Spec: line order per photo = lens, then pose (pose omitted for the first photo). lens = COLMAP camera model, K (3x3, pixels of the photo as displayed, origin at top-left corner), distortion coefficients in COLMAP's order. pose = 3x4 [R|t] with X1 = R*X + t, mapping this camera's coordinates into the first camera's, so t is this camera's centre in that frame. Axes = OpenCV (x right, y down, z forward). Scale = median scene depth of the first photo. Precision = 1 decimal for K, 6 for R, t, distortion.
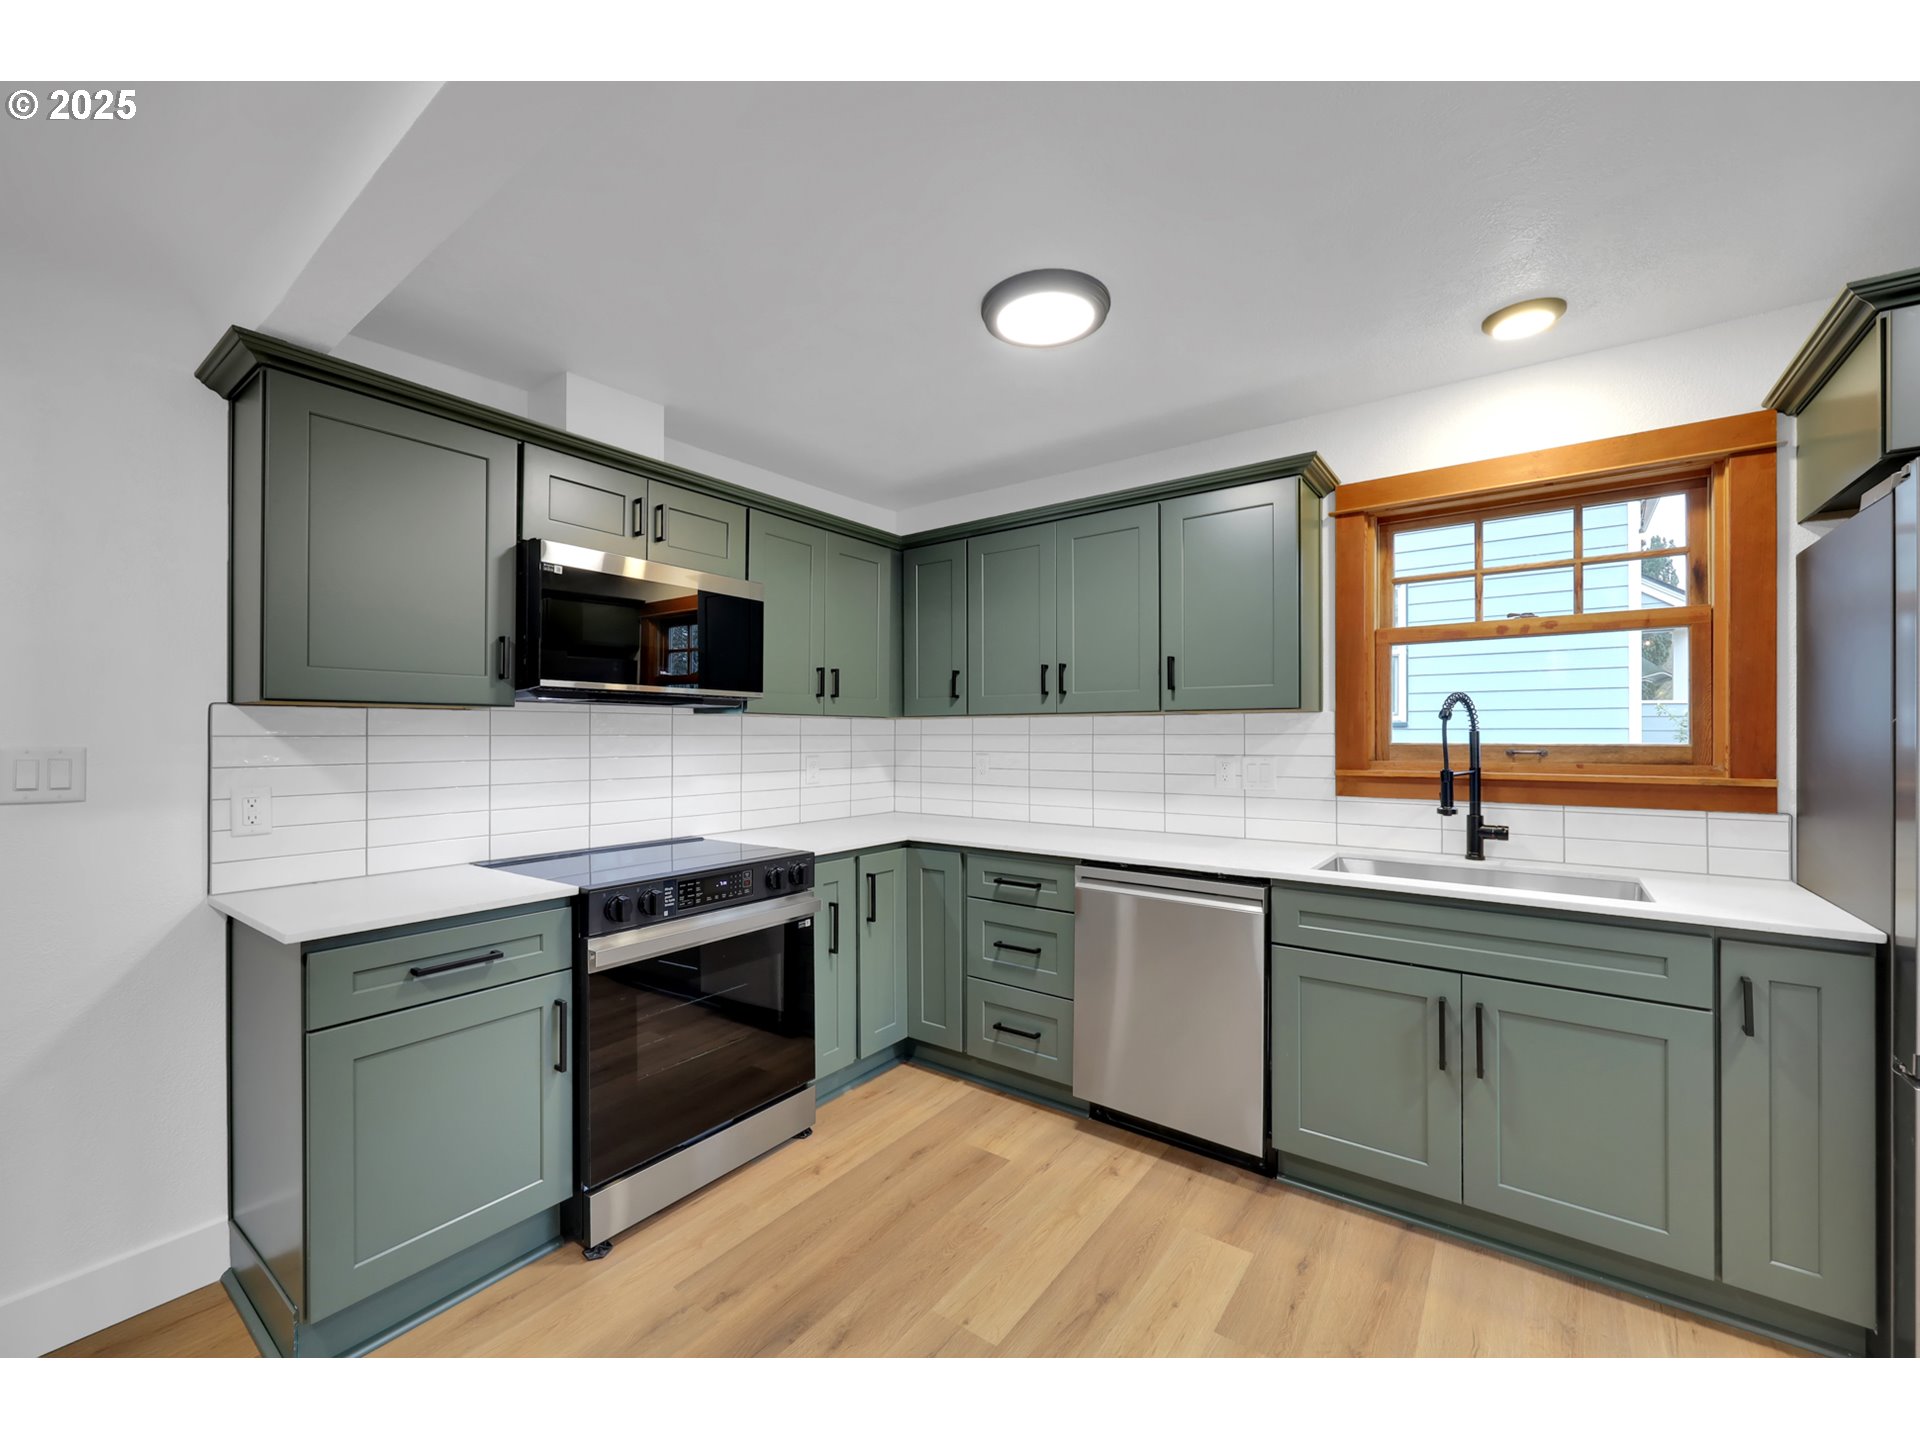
lens RADIAL K [[770.3, 0, 966.9], [0, 770.3, 733.6], [0, 0, 1]] dist [-0.000132, -0.000289]
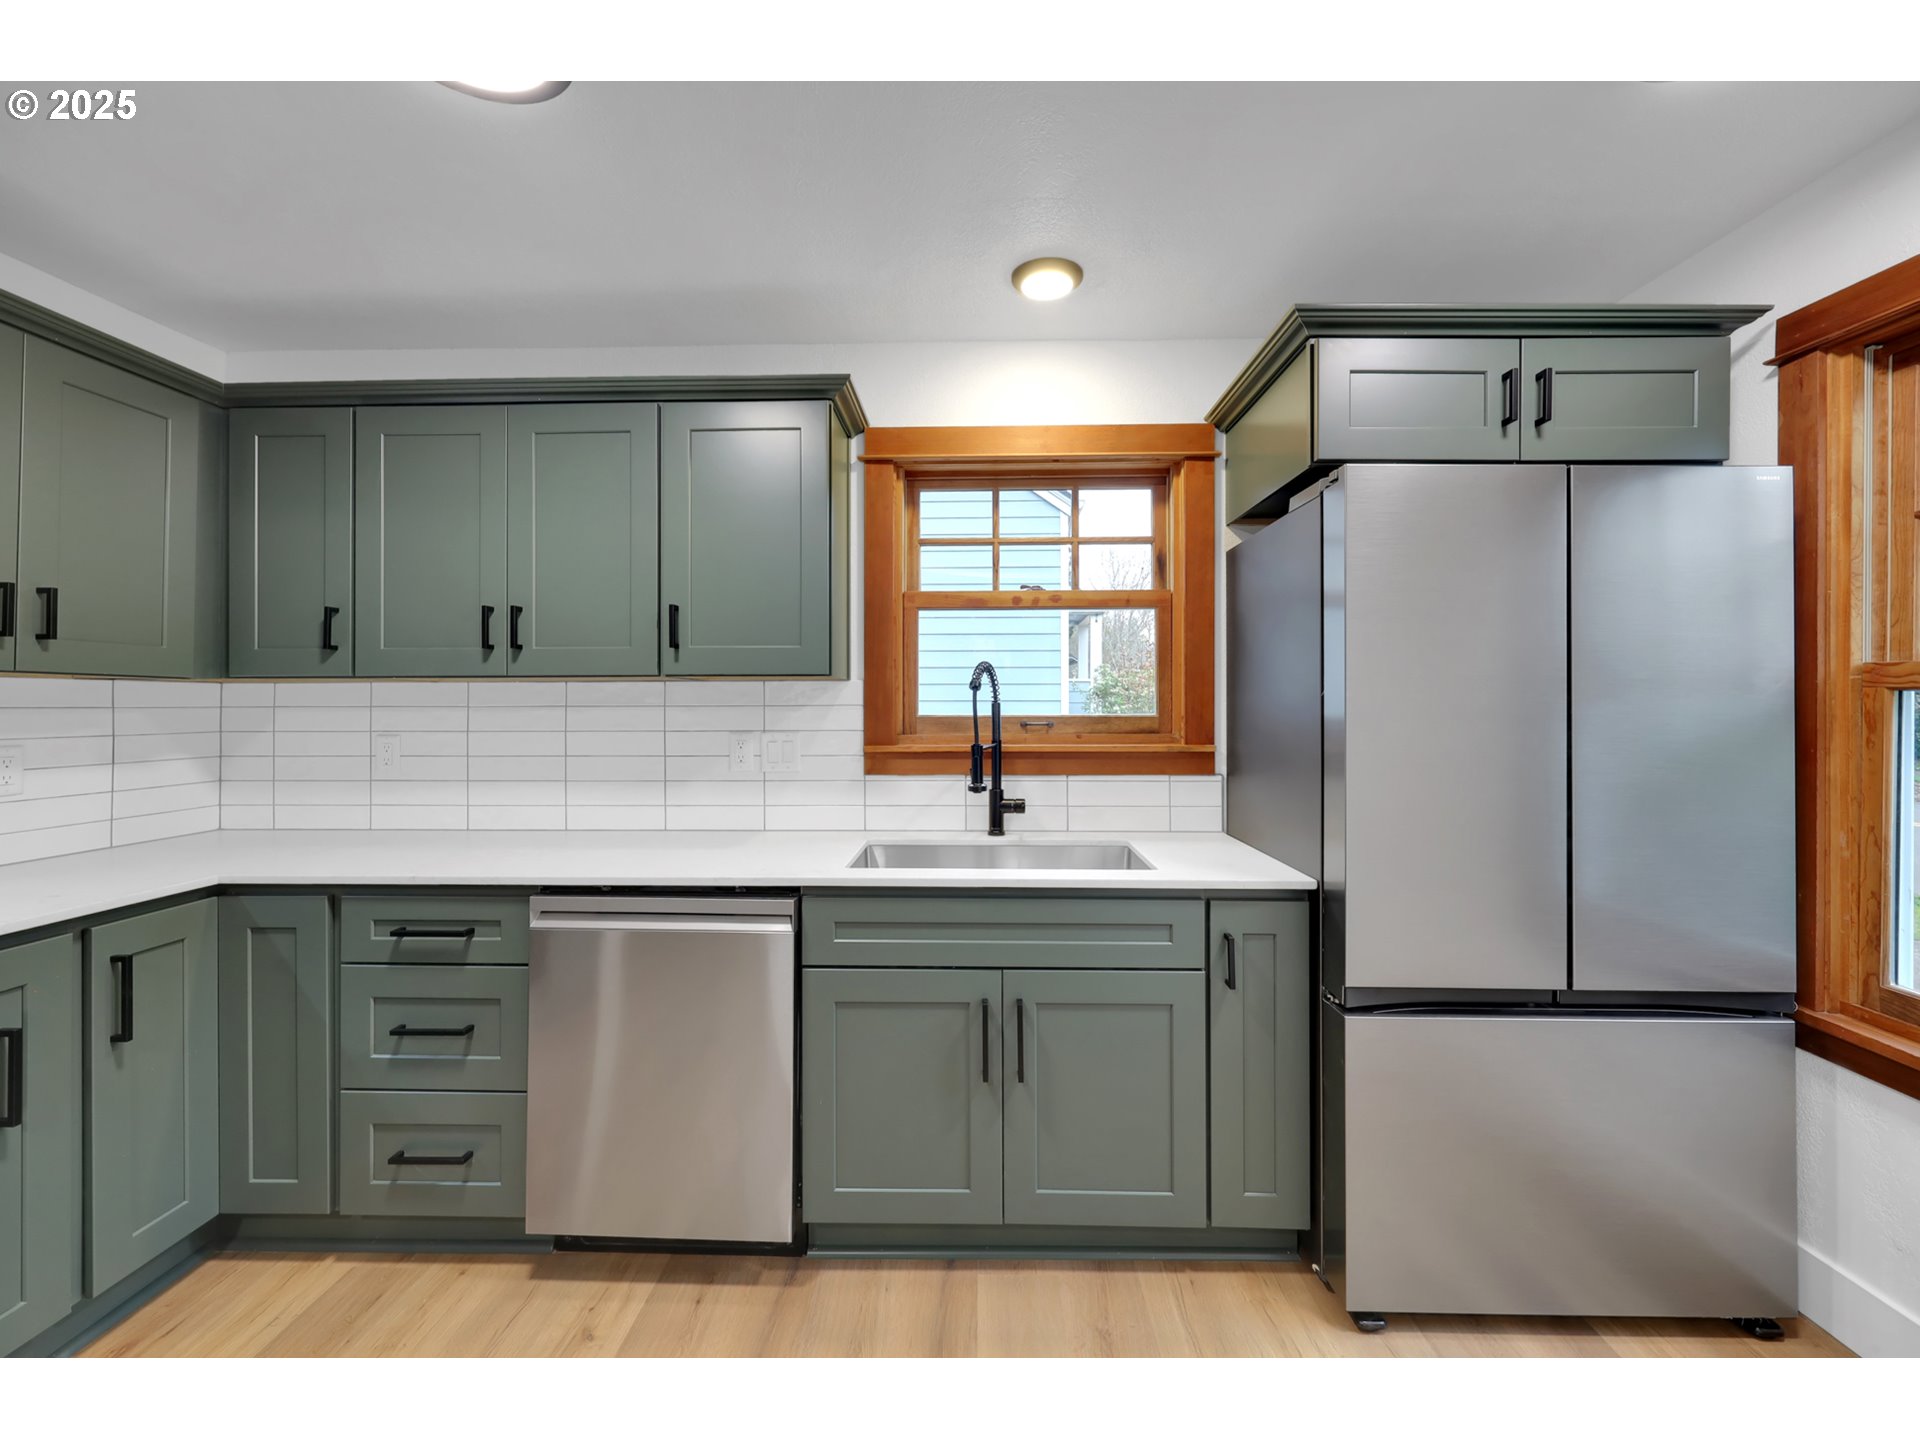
lens RADIAL K [[781.7, 0, 959.7], [0, 781.7, 701.2], [0, 0, 1]] dist [-0.000341, -0.000110]
pose [[0.820179, 0.002608, 0.572102, 0.057514], [-0.000230, 0.999991, -0.004229, -0.000815], [-0.572107, 0.003337, 0.820172, 0.214923]]
